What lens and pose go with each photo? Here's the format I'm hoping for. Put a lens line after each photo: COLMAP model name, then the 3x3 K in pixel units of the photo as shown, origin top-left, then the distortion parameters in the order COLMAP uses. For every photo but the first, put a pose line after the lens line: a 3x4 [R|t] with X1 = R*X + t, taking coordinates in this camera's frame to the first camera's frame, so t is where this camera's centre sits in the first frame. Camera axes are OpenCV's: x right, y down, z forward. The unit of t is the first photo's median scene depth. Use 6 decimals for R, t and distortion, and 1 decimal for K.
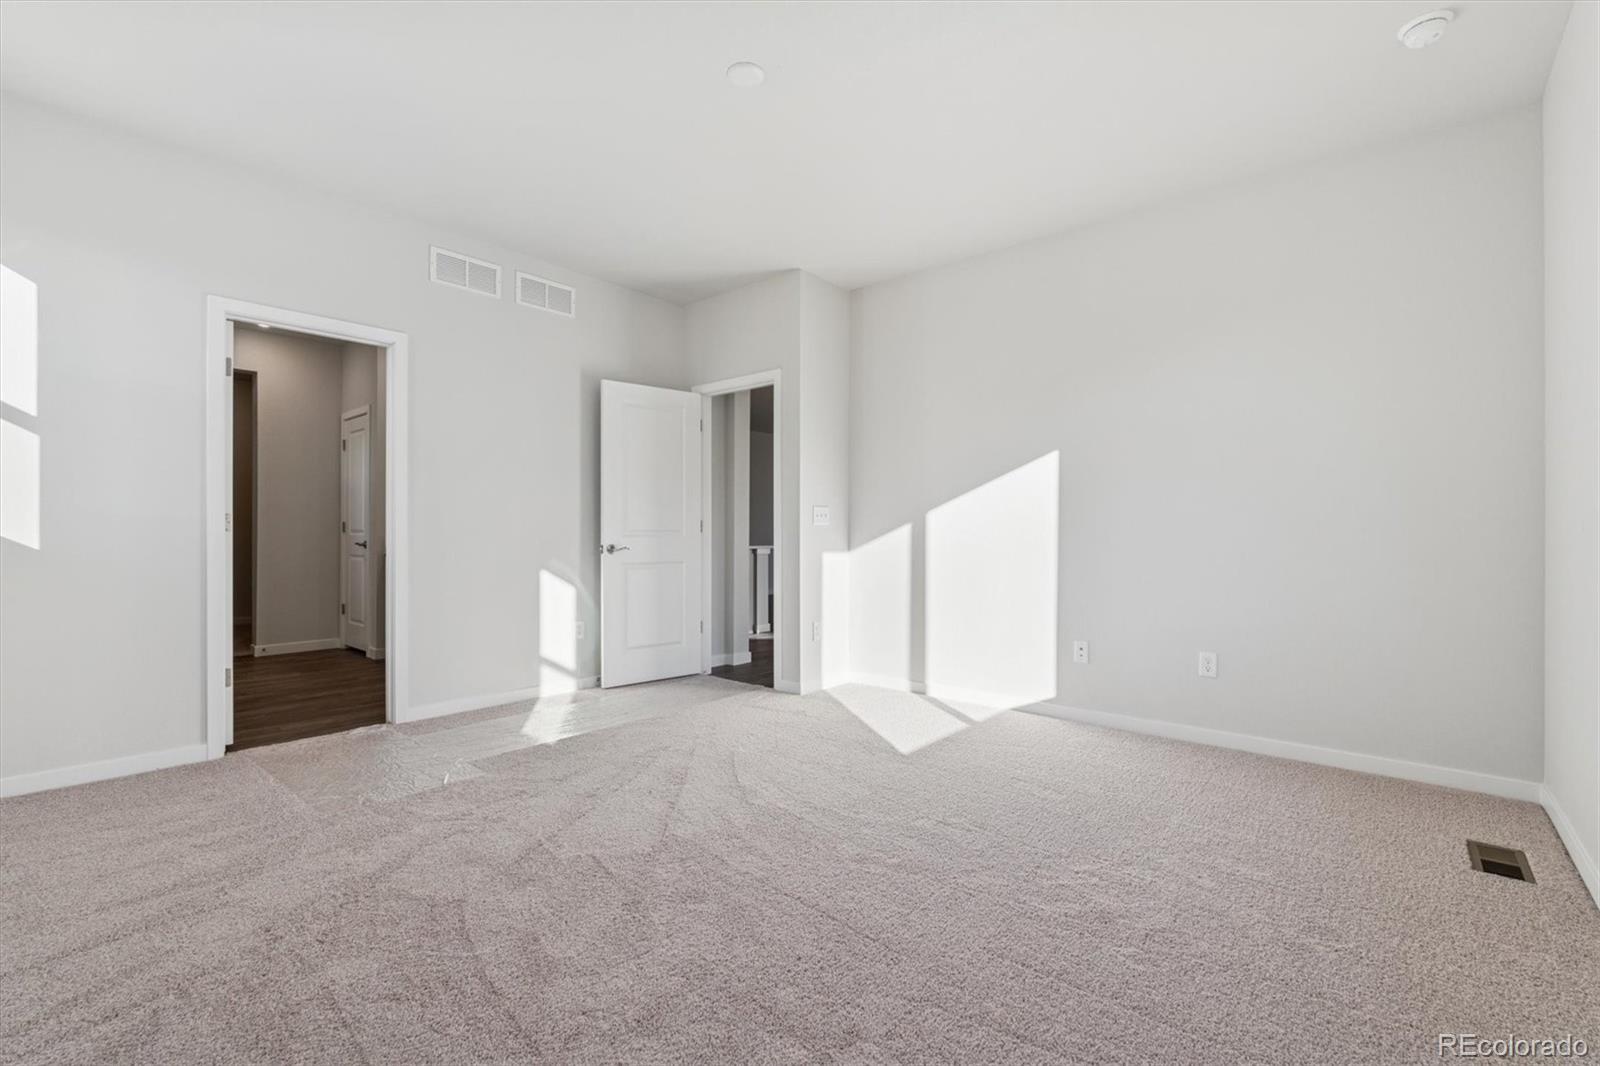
lens RADIAL K [[688.3, 0, 793.4], [0, 688.3, 532.3], [0, 0, 1]] dist [-0.000922, -0.000205]
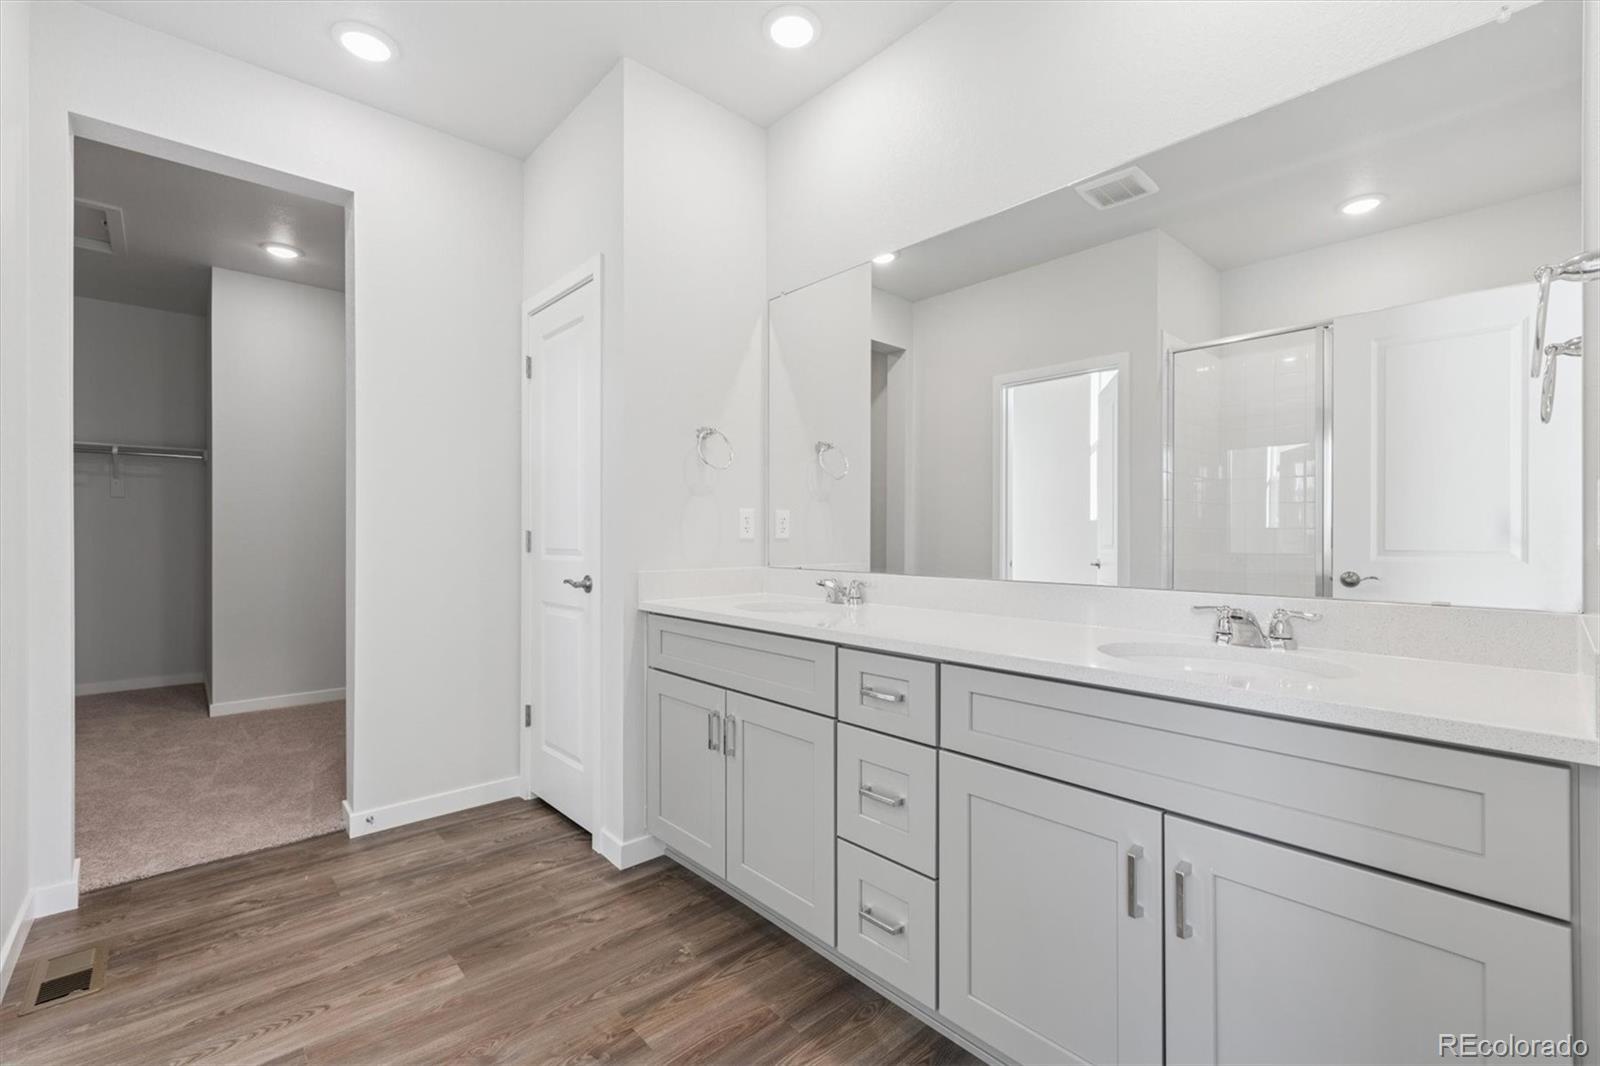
lens RADIAL K [[688.3, 0, 802.3], [0, 688.3, 531.2], [0, 0, 1]] dist [-0.000922, -0.000205]
pose [[0.995554, 0.001458, -0.094179, -0.447625], [-0.000993, 0.999987, 0.004983, -0.017881], [0.094185, -0.004868, 0.995543, 0.582235]]
